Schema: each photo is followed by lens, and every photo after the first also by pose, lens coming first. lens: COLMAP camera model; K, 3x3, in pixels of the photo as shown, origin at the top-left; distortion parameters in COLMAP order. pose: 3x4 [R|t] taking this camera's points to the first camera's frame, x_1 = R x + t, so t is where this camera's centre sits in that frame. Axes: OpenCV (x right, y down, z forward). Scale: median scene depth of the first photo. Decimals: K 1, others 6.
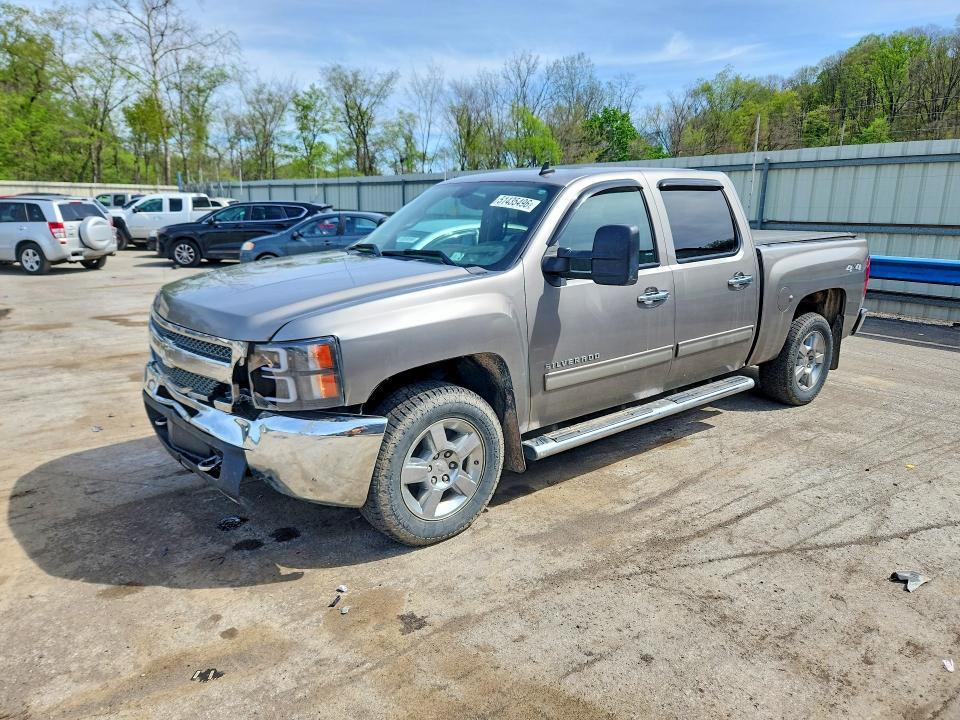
lens RADIAL K [[665.9, 0, 480.0], [0, 665.9, 360.0], [0, 0, 1]] dist [0.050154, -0.040548]
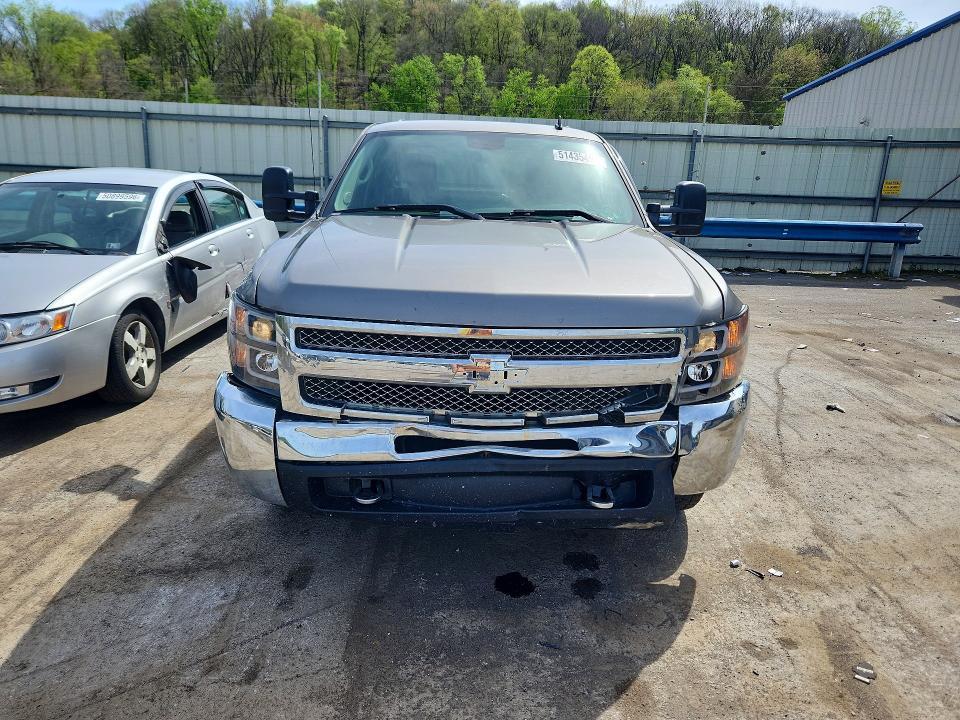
lens RADIAL K [[669.8, 0, 494.7], [0, 669.8, 343.8], [0, 0, 1]] dist [0.031956, -0.005359]
pose [[0.598635, -0.183185, 0.779794, -0.970900], [0.150642, 0.981875, 0.115012, -0.117399], [-0.786729, 0.048620, 0.615381, 0.573093]]
